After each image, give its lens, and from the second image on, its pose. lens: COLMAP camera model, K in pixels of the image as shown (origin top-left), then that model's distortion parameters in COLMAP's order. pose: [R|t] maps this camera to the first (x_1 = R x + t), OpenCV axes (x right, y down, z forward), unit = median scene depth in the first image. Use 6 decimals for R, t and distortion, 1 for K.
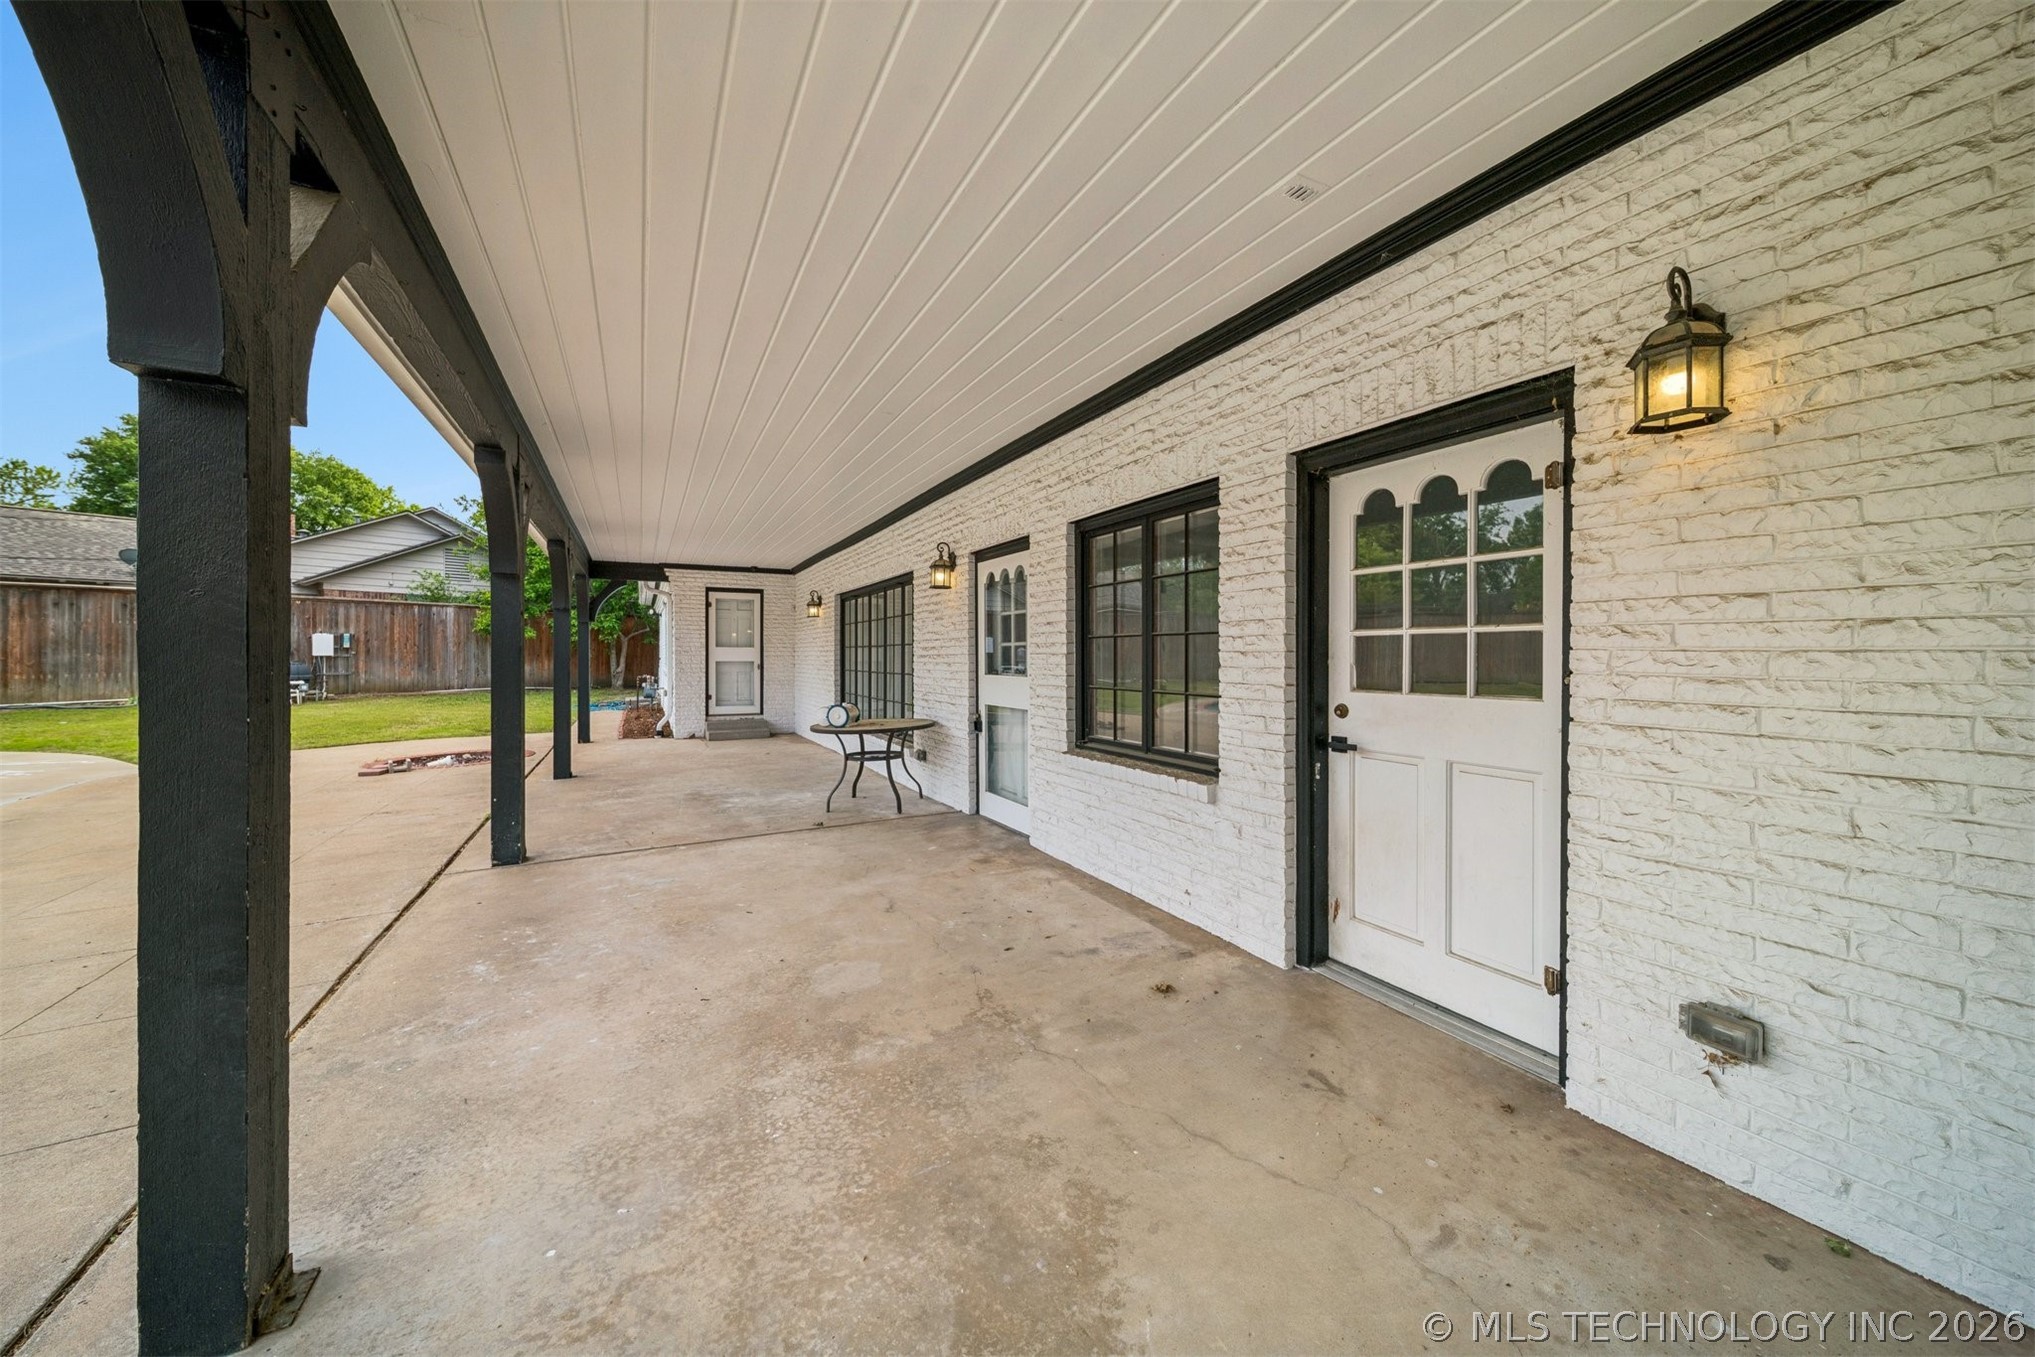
lens RADIAL K [[714.7, 0, 1002.9], [0, 714.7, 666.7], [0, 0, 1]] dist [0.000007, -0.000364]
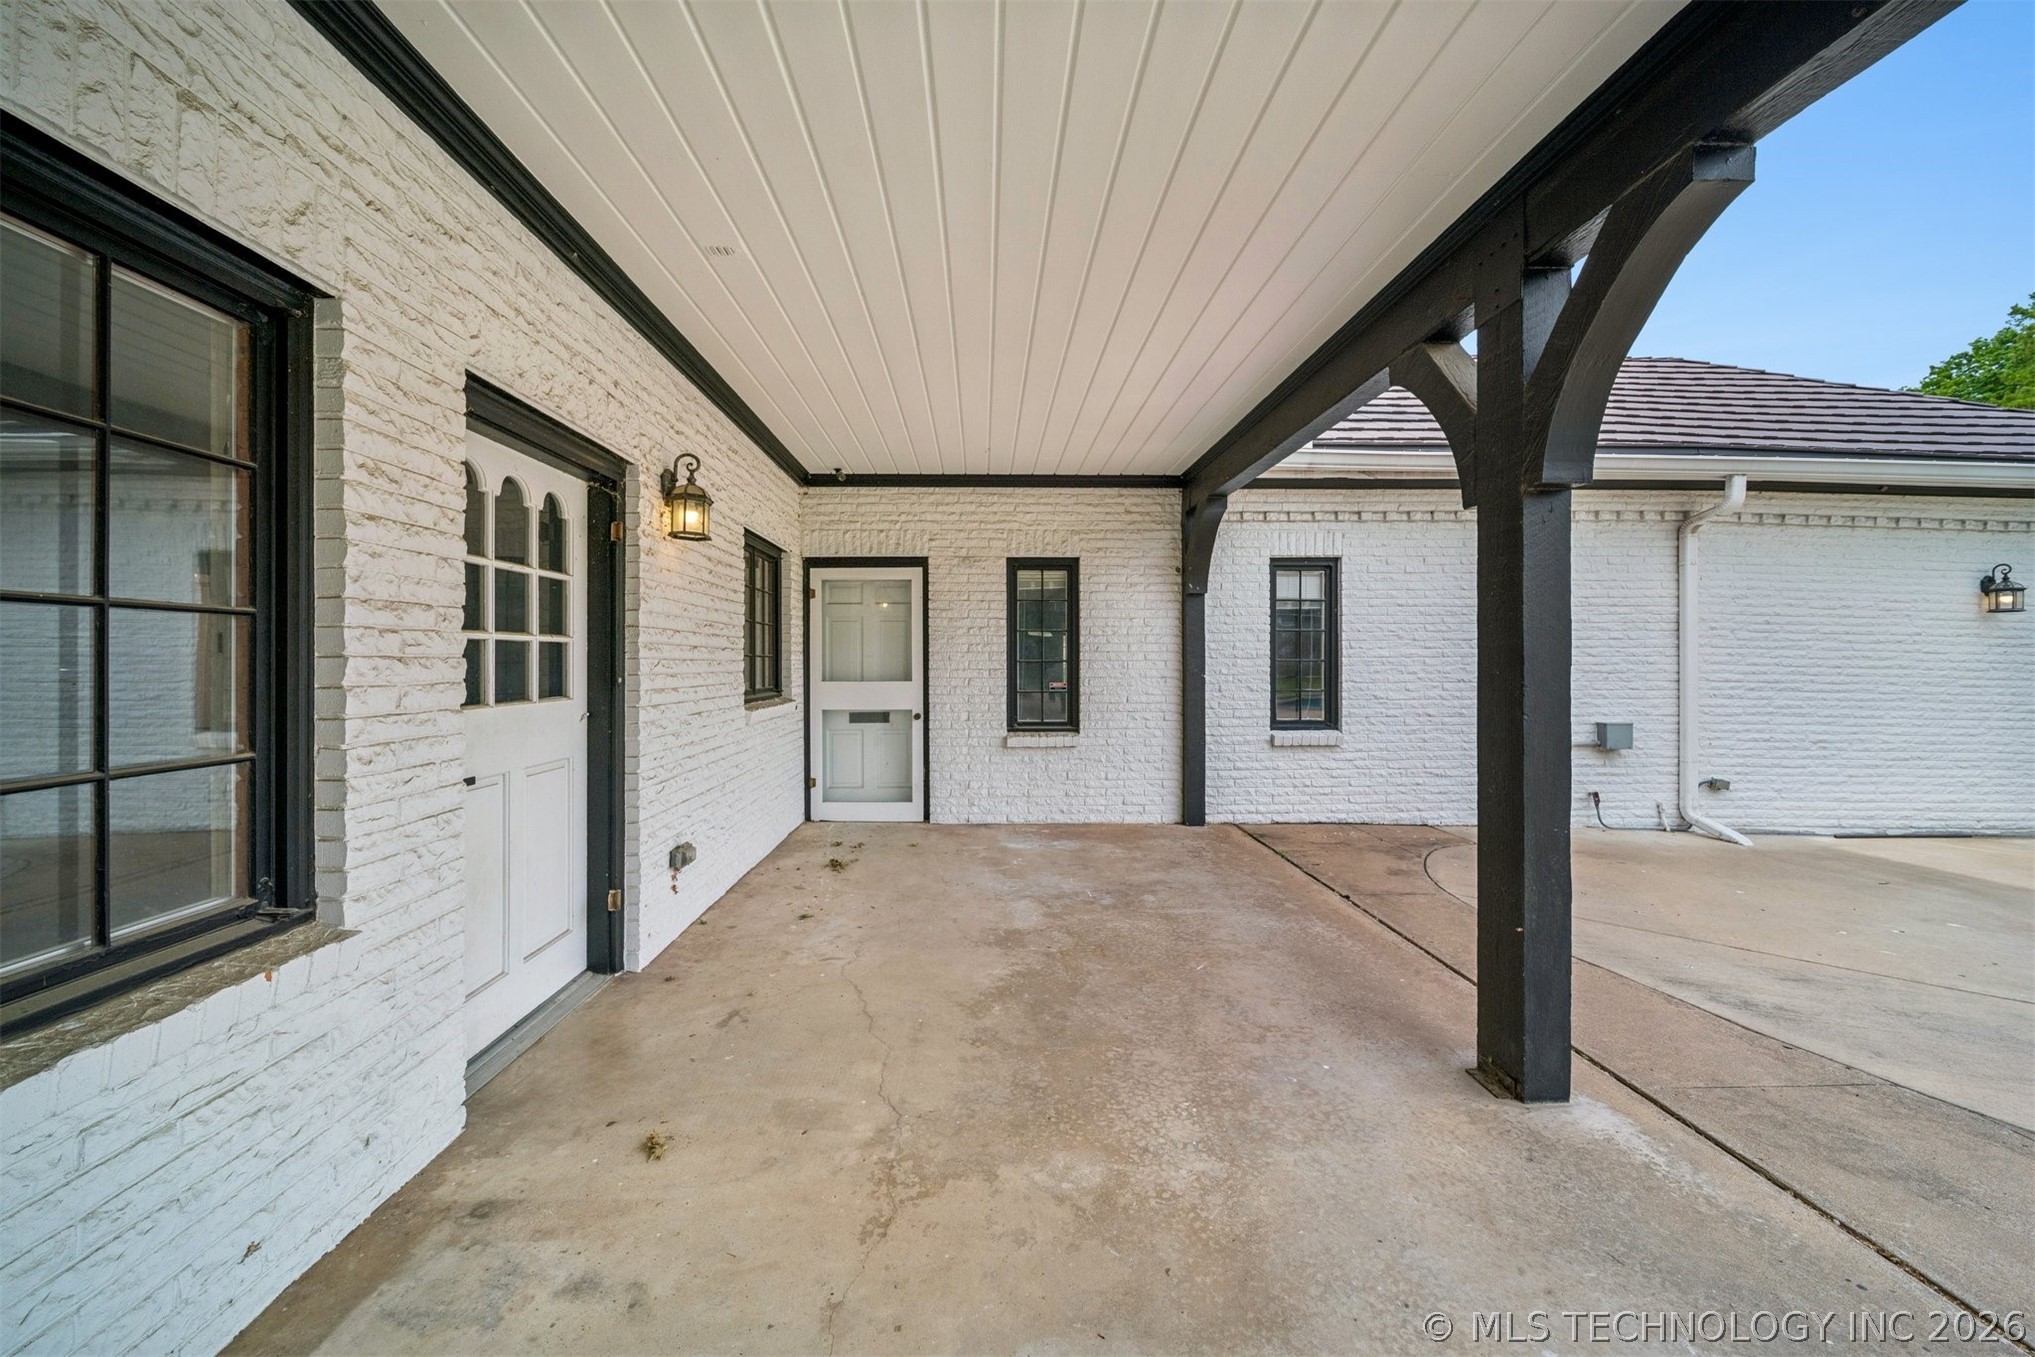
lens RADIAL K [[714.7, 0, 1002.9], [0, 714.7, 666.7], [0, 0, 1]] dist [0.000007, -0.000364]
pose [[-0.902985, -0.002229, 0.429667, -0.469655], [0.008488, 0.999699, 0.023025, -0.031089], [-0.429589, 0.024438, -0.902694, 1.840589]]
